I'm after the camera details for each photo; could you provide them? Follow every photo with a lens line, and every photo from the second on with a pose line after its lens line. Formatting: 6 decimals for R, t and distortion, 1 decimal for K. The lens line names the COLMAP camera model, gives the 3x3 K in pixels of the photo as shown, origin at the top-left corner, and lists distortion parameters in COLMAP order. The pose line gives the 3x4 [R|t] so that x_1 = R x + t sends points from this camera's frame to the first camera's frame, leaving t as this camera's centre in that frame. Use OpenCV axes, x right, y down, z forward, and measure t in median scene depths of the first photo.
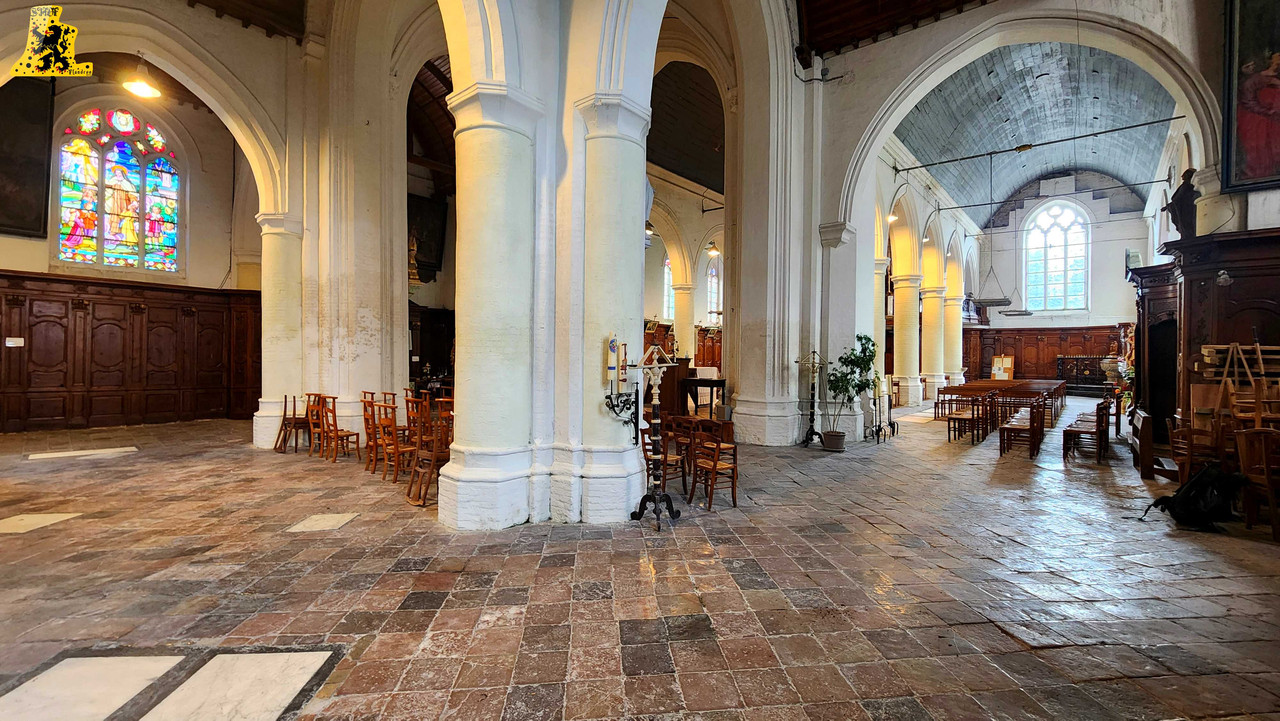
lens RADIAL K [[523.6, 0, 640.0], [0, 523.6, 360.5], [0, 0, 1]] dist [-0.000518, 0.000173]
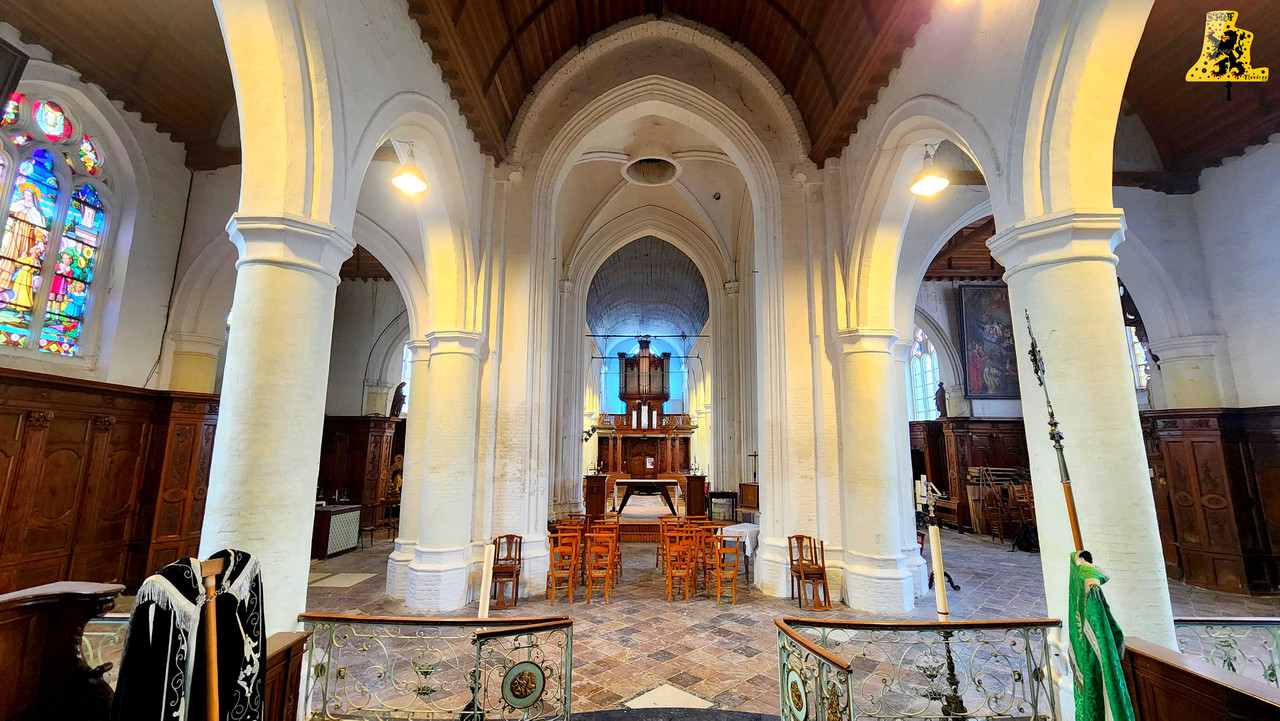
lens RADIAL K [[523.6, 0, 640.0], [0, 523.6, 360.5], [0, 0, 1]] dist [-0.000518, 0.000173]
pose [[0.763175, 0.105922, 0.637451, -0.809176], [0.006812, 0.985100, -0.171845, -0.058228], [-0.646155, 0.135491, 0.751083, 0.107180]]
